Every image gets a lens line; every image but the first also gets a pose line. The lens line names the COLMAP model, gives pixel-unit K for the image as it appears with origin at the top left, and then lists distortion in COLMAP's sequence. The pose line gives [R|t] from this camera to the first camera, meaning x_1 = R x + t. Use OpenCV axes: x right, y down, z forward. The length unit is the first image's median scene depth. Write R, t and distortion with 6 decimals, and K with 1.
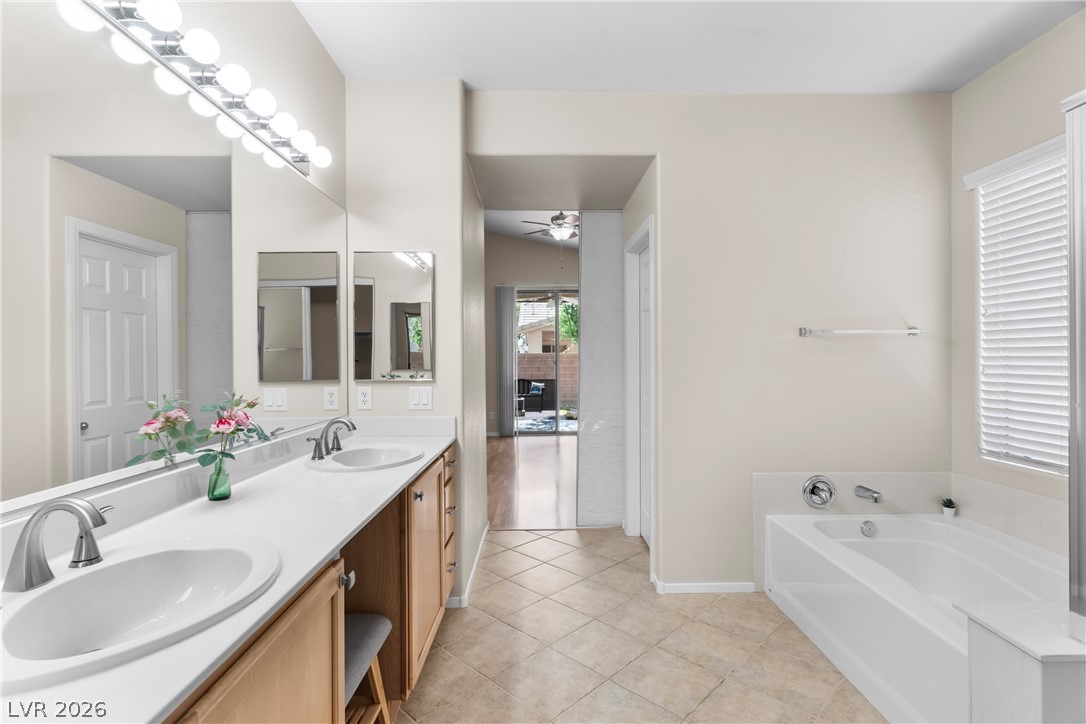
lens RADIAL K [[519.1, 0, 546.2], [0, 519.1, 363.0], [0, 0, 1]] dist [-0.001471, -0.000255]
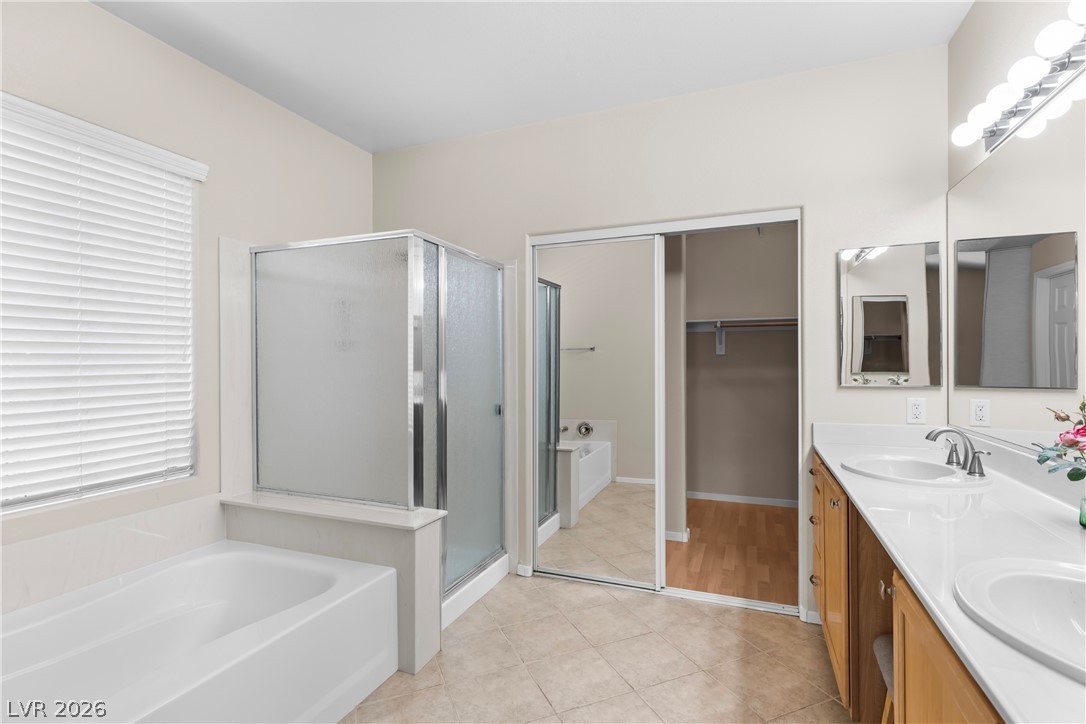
lens RADIAL K [[511.8, 0, 540.9], [0, 511.8, 363.5], [0, 0, 1]] dist [0.002887, 0.000112]
pose [[-0.918406, 0.006113, 0.395591, -0.079833], [0.006663, 0.999978, 0.000016, -0.011257], [-0.395582, 0.002650, -0.918427, 1.625265]]
